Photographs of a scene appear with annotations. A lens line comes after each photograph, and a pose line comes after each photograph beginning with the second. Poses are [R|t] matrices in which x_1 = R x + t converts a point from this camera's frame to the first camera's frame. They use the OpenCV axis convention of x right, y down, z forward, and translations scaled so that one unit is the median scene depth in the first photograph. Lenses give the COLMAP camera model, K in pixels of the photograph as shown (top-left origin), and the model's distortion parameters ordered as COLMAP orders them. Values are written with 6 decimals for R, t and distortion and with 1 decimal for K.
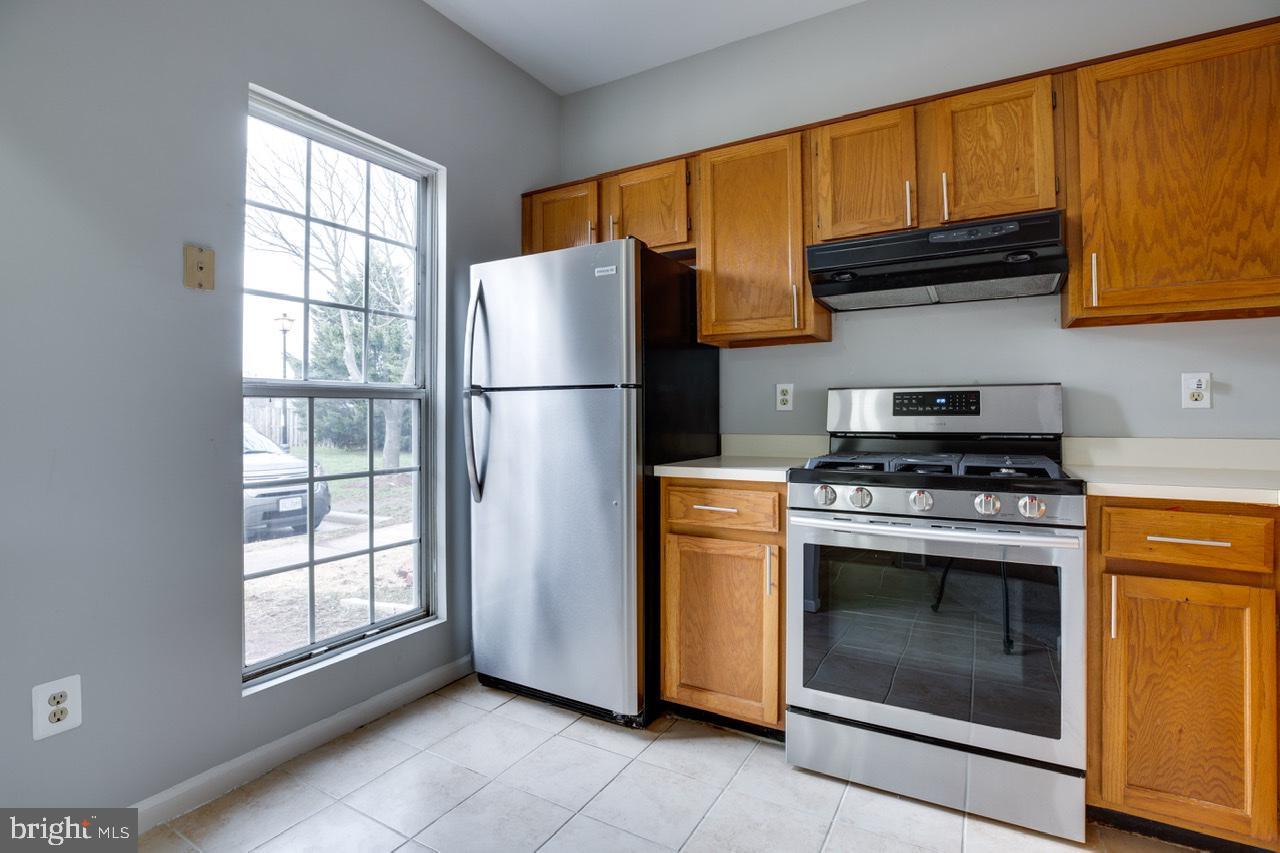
lens RADIAL K [[612.4, 0, 637.8], [0, 612.4, 405.6], [0, 0, 1]] dist [-0.040962, 0.012744]
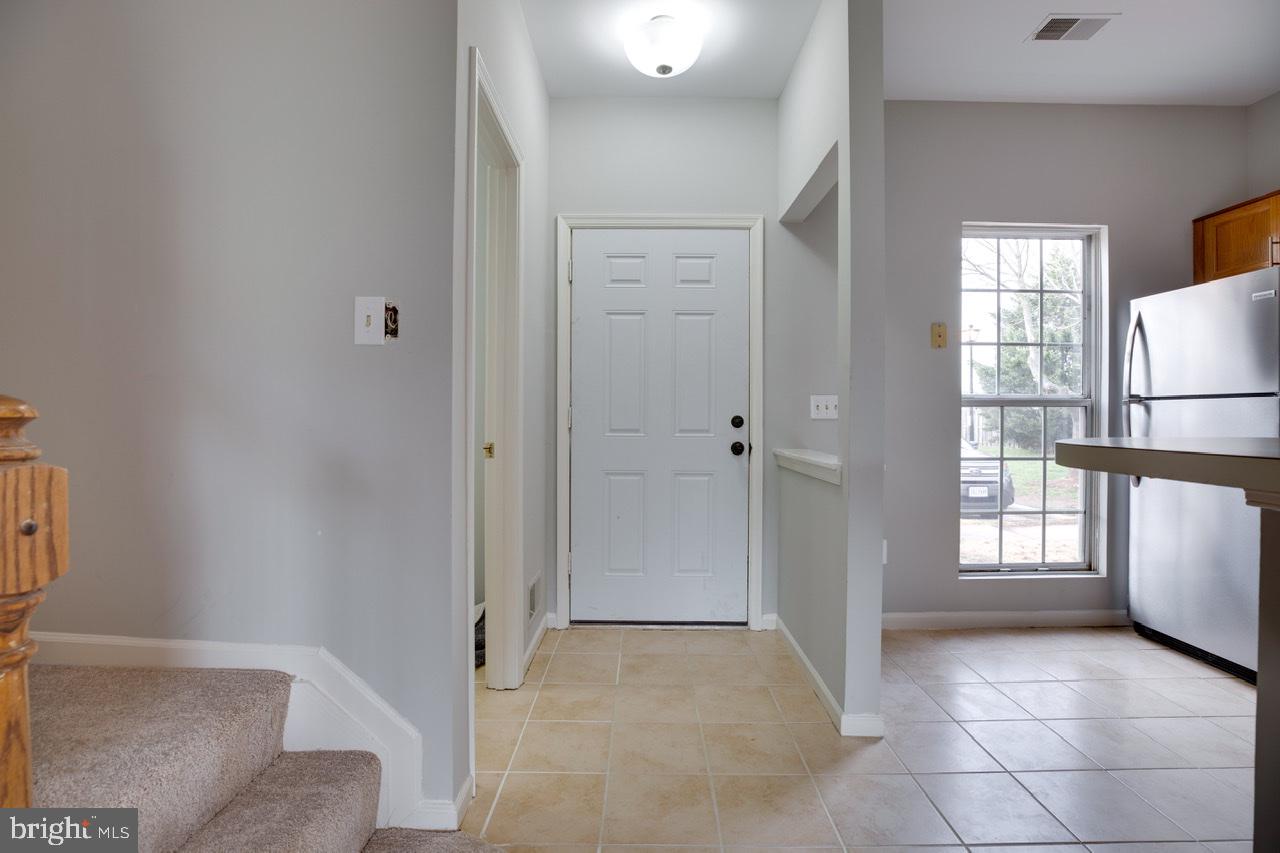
lens RADIAL K [[589.5, 0, 641.8], [0, 589.5, 417.7], [0, 0, 1]] dist [-0.040918, 0.011212]
pose [[0.506511, 0.009358, -0.862182, 0.286465], [0.006421, 0.999872, 0.014625, -0.012322], [0.862209, -0.012944, 0.506387, -0.567556]]
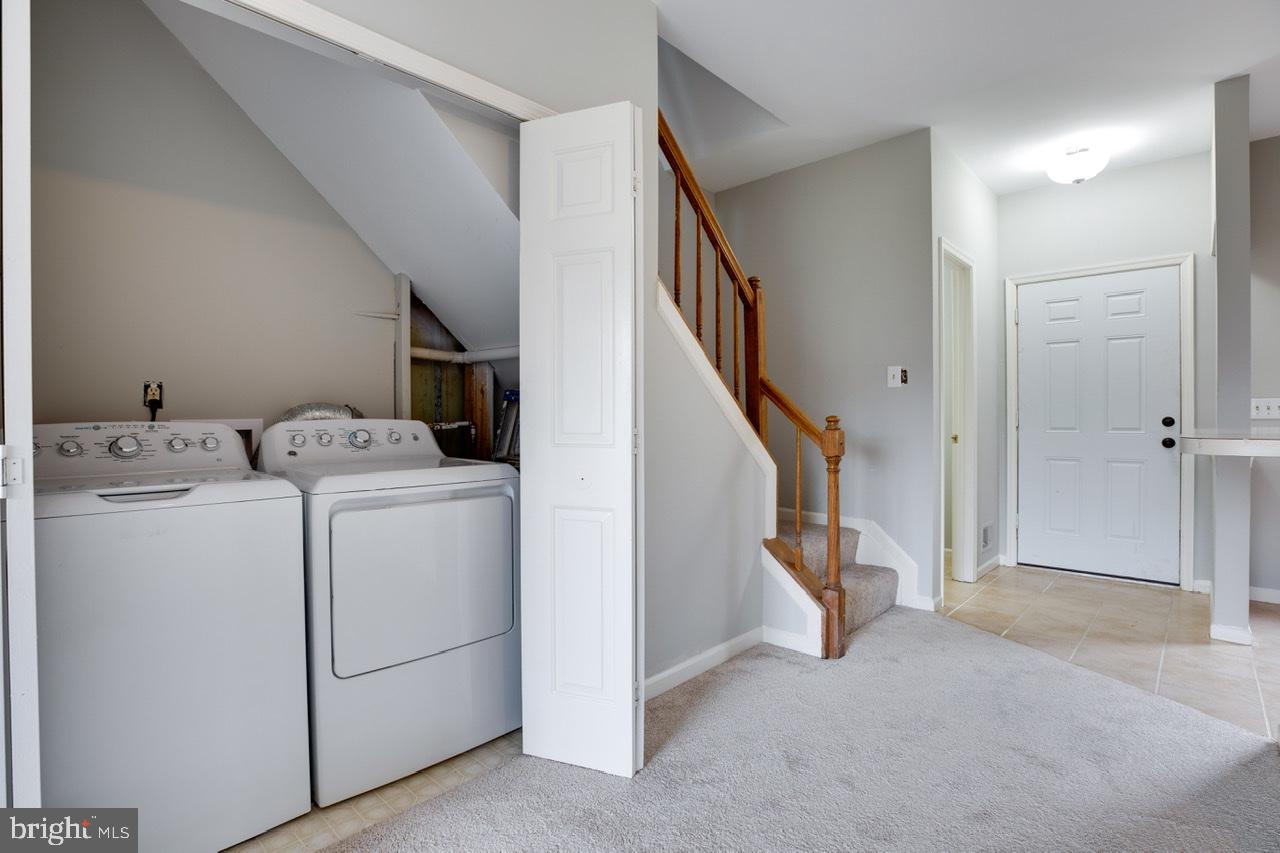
lens RADIAL K [[639.5, 0, 624.9], [0, 639.5, 421.3], [0, 0, 1]] dist [-0.047743, 0.016927]
pose [[-0.221350, 0.011047, -0.975132, 1.427852], [0.020289, 0.999772, 0.006721, -0.027784], [0.974983, -0.018297, -0.221524, -0.844550]]
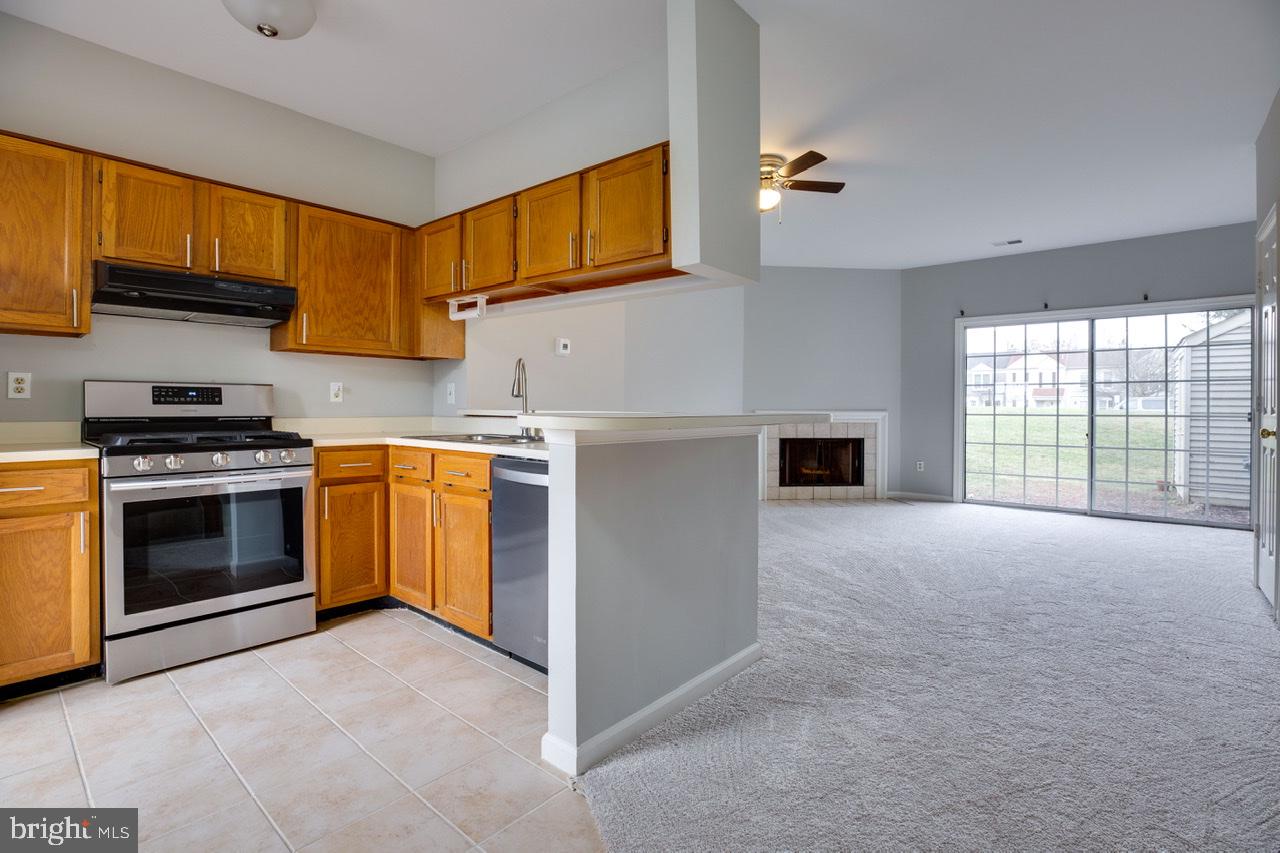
lens RADIAL K [[595.4, 0, 641.4], [0, 595.4, 408.4], [0, 0, 1]] dist [-0.041486, 0.011613]
pose [[0.186420, 0.000992, 0.982470, -0.655008], [-0.019190, 0.999812, 0.002631, 0.002568], [-0.982283, -0.019344, 0.186404, -0.264270]]
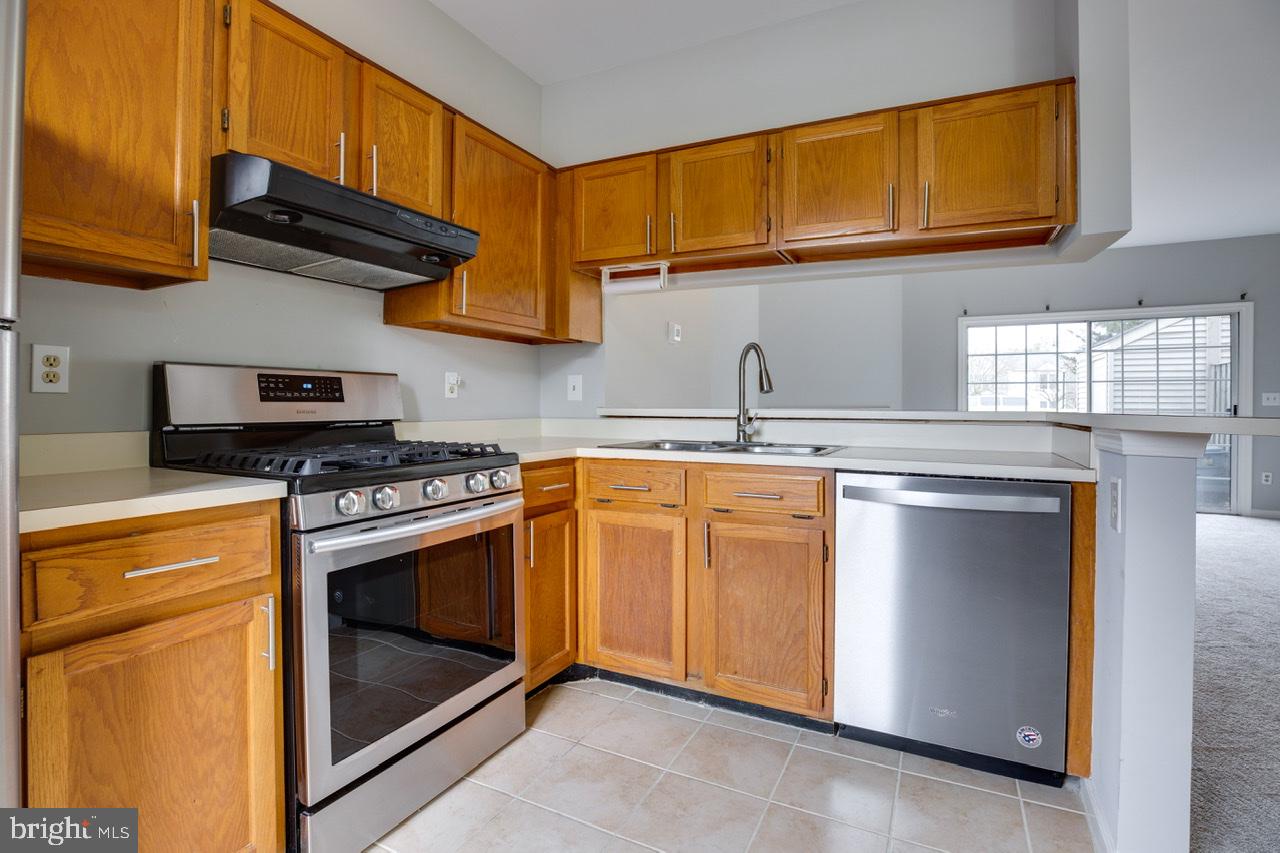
lens RADIAL K [[612.4, 0, 637.8], [0, 612.4, 405.6], [0, 0, 1]] dist [-0.040962, 0.012744]
pose [[-0.043951, 0.001671, 0.999032, -0.434946], [-0.017181, 0.999849, -0.002428, 0.015597], [-0.998886, -0.017271, -0.043916, 0.600153]]
